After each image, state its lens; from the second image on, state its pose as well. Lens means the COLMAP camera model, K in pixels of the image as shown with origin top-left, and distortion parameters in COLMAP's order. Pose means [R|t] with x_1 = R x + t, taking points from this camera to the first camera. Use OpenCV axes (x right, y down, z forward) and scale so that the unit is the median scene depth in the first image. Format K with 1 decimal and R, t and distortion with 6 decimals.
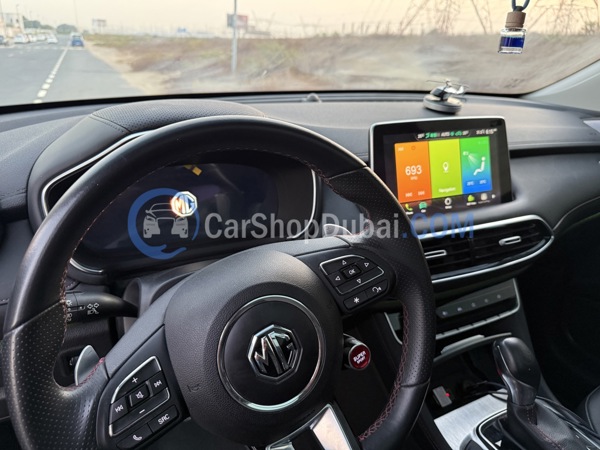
lens RADIAL K [[432.3, 0, 300.2], [0, 432.3, 225.2], [0, 0, 1]] dist [-0.007245, -0.006291]
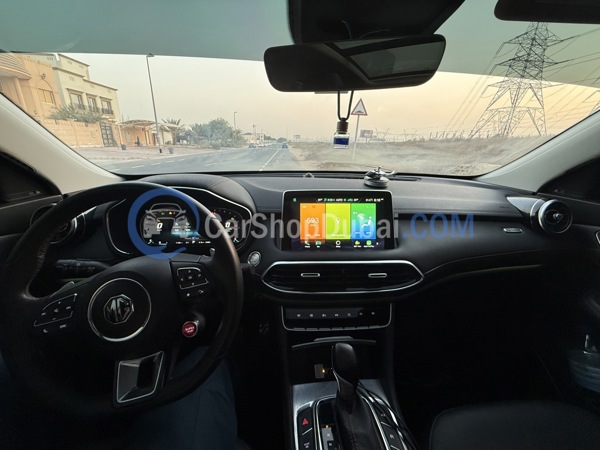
lens RADIAL K [[239.3, 0, 299.7], [0, 239.3, 224.7], [0, 0, 1]] dist [-0.003596, 0.000127]
pose [[0.924845, 0.103648, -0.365949, 0.495706], [-0.132661, 0.989636, -0.054973, -0.051304], [0.356458, 0.099389, 0.929010, 0.142494]]
